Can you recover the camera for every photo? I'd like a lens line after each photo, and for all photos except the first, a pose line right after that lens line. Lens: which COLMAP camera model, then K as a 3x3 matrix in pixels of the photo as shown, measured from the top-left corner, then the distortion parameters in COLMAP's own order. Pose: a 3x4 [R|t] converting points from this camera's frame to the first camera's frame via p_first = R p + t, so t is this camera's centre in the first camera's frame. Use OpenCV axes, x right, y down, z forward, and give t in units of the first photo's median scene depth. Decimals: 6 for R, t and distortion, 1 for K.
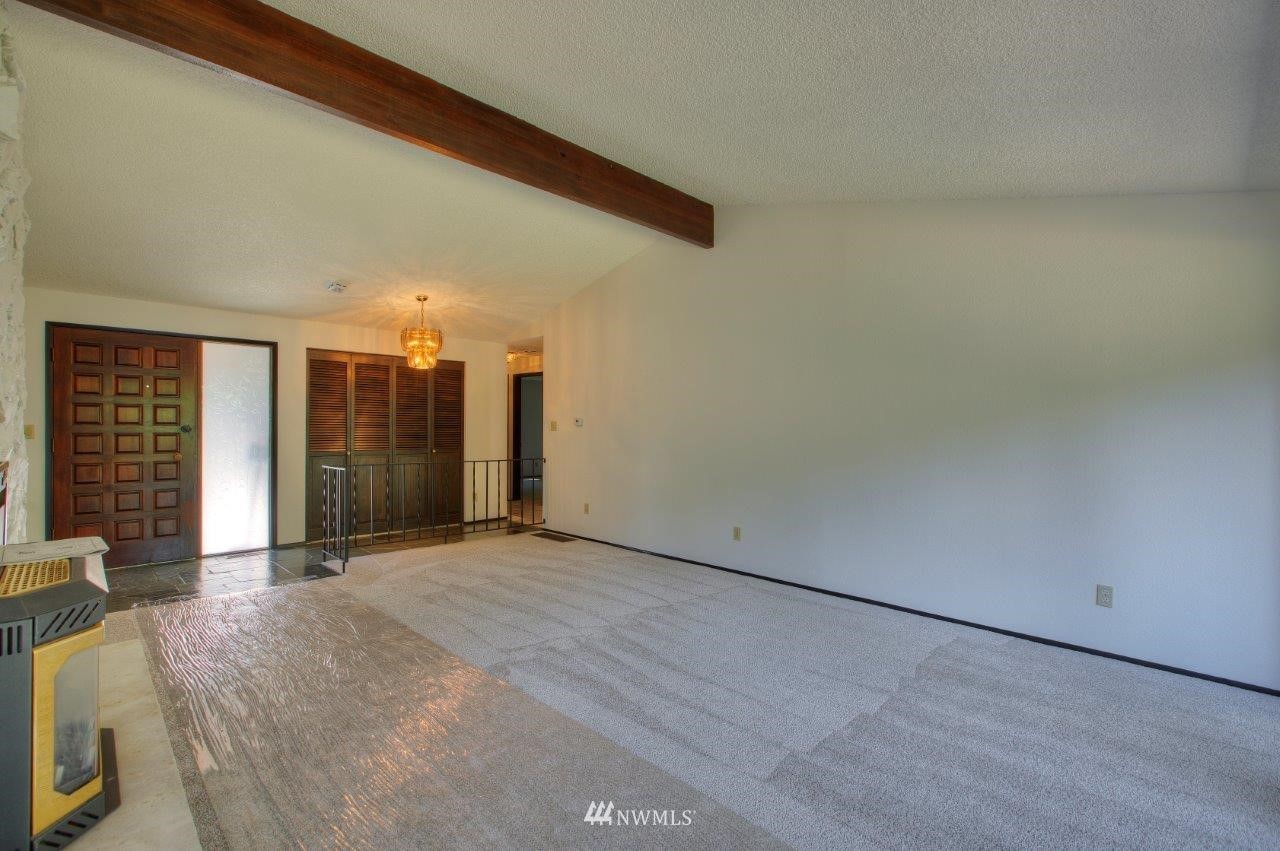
lens RADIAL K [[575.9, 0, 633.0], [0, 575.9, 426.1], [0, 0, 1]] dist [0.002767, 0.000912]
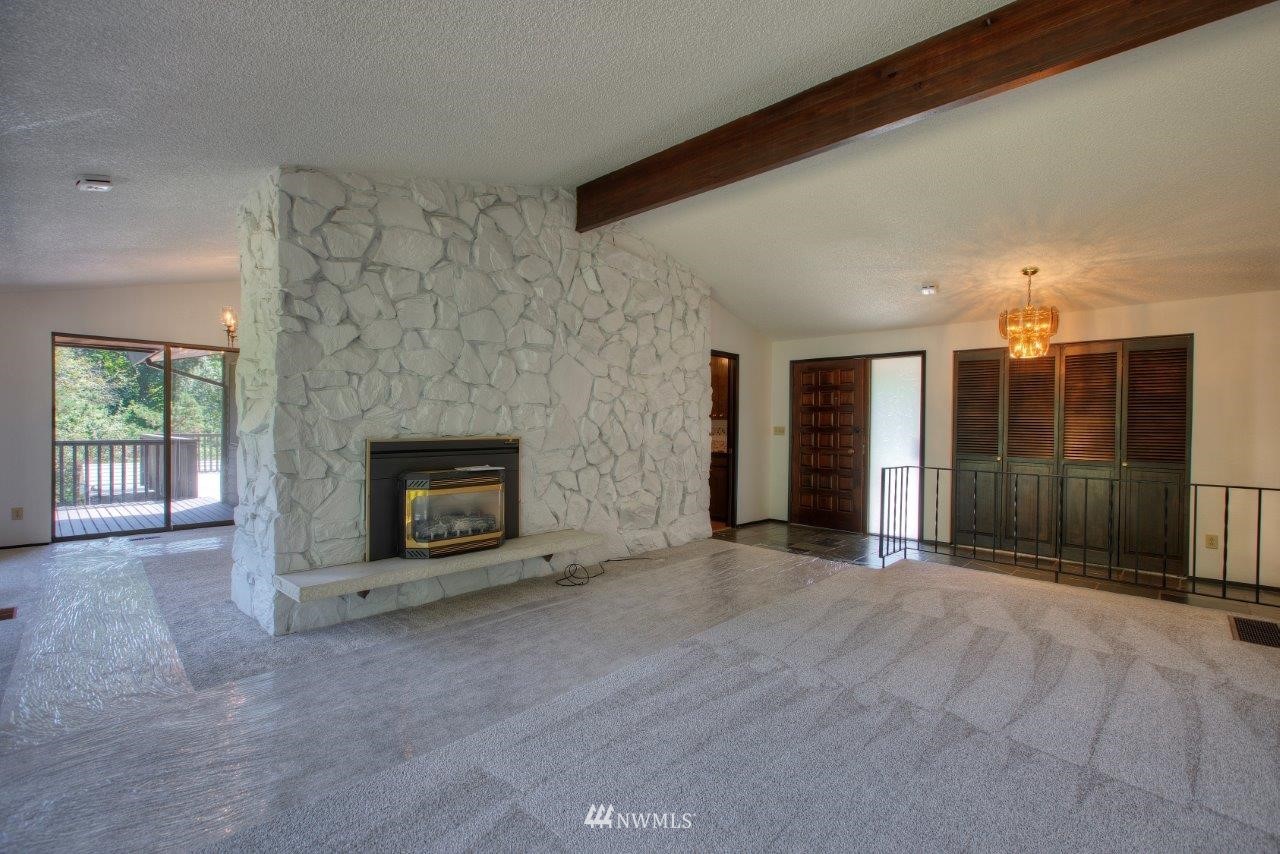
lens RADIAL K [[575.9, 0, 639.3], [0, 575.9, 430.7], [0, 0, 1]] dist [0.002767, 0.000912]
pose [[0.041549, 0.005058, -0.999124, 0.433678], [-0.012856, 0.999907, 0.004527, 0.006174], [0.999054, 0.012656, 0.041610, 0.426994]]
